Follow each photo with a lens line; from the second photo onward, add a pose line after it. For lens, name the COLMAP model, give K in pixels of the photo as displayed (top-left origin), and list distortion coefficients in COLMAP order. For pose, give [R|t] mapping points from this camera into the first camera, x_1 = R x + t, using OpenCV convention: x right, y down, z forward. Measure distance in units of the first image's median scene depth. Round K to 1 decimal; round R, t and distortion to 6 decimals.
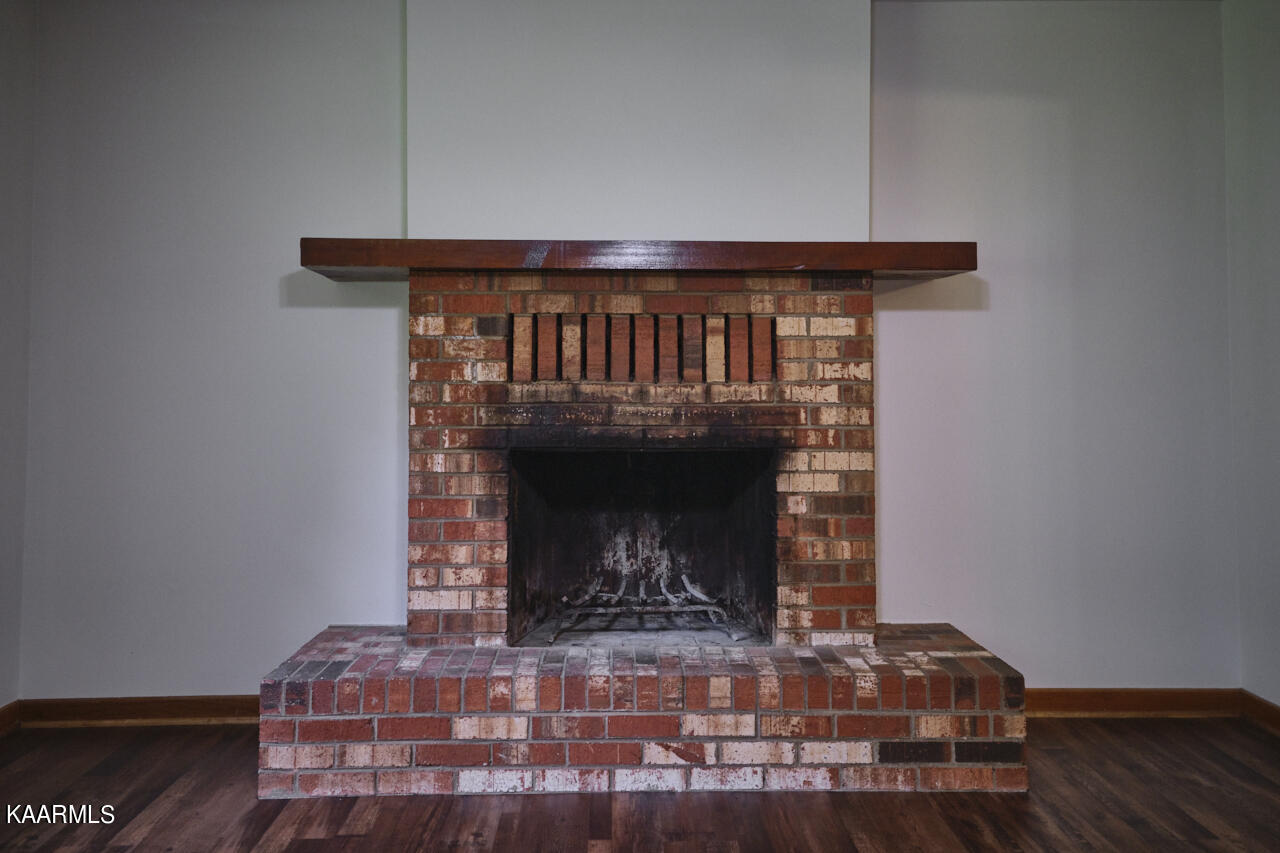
lens RADIAL K [[1007.5, 0, 638.0], [0, 1007.5, 357.4], [0, 0, 1]] dist [0.044356, -0.004157]
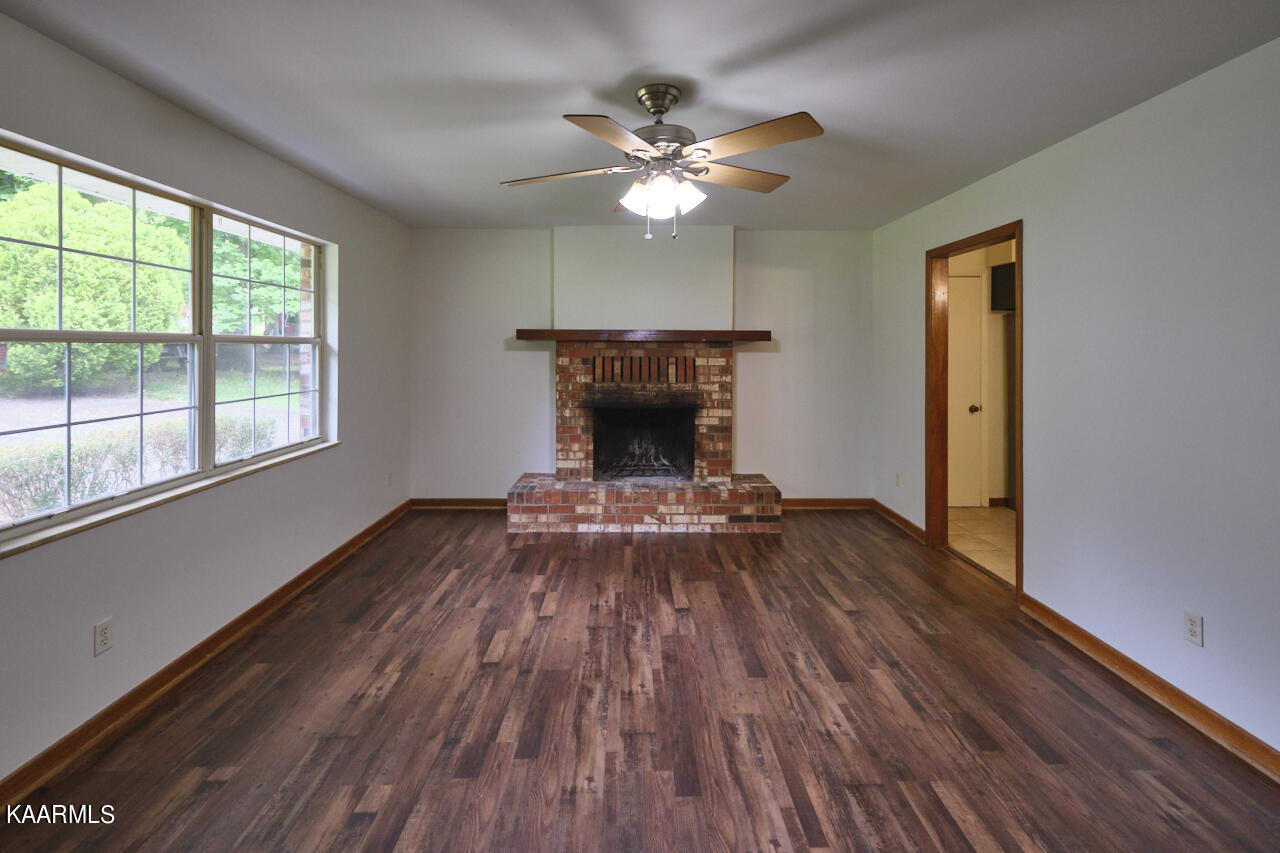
lens RADIAL K [[565.0, 0, 637.3], [0, 565.0, 351.0], [0, 0, 1]] dist [-0.000432, 0.000038]
pose [[0.999913, 0.004123, -0.012549, 0.004457], [-0.003592, 0.999110, 0.042028, -0.121200], [0.012711, -0.041979, 0.999038, -0.473809]]
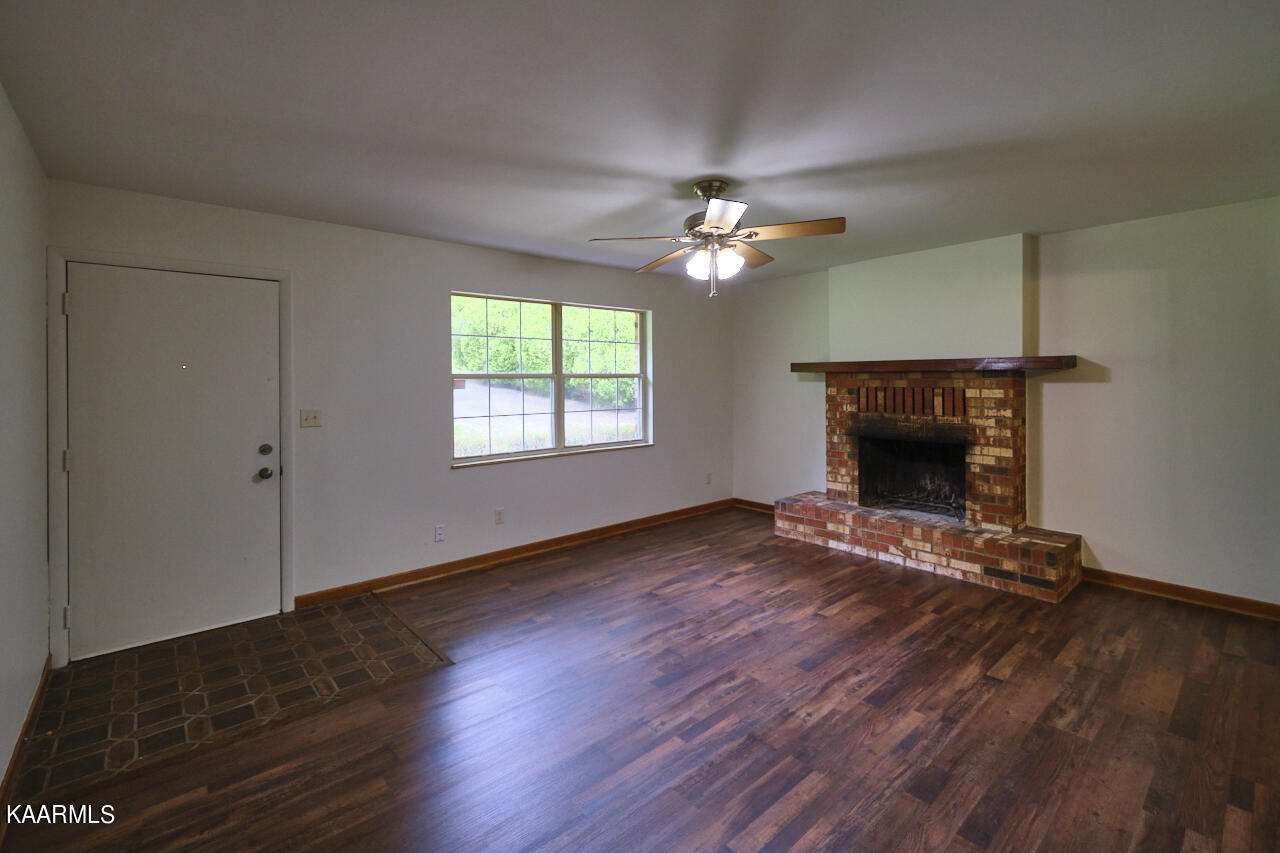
lens RADIAL K [[562.5, 0, 634.3], [0, 562.5, 382.9], [0, 0, 1]] dist [-0.000020, 0.000090]
pose [[0.635158, 0.002402, -0.772379, 0.676540], [0.032519, 0.999025, 0.029848, -0.121264], [0.771698, -0.044075, 0.634460, -0.453172]]
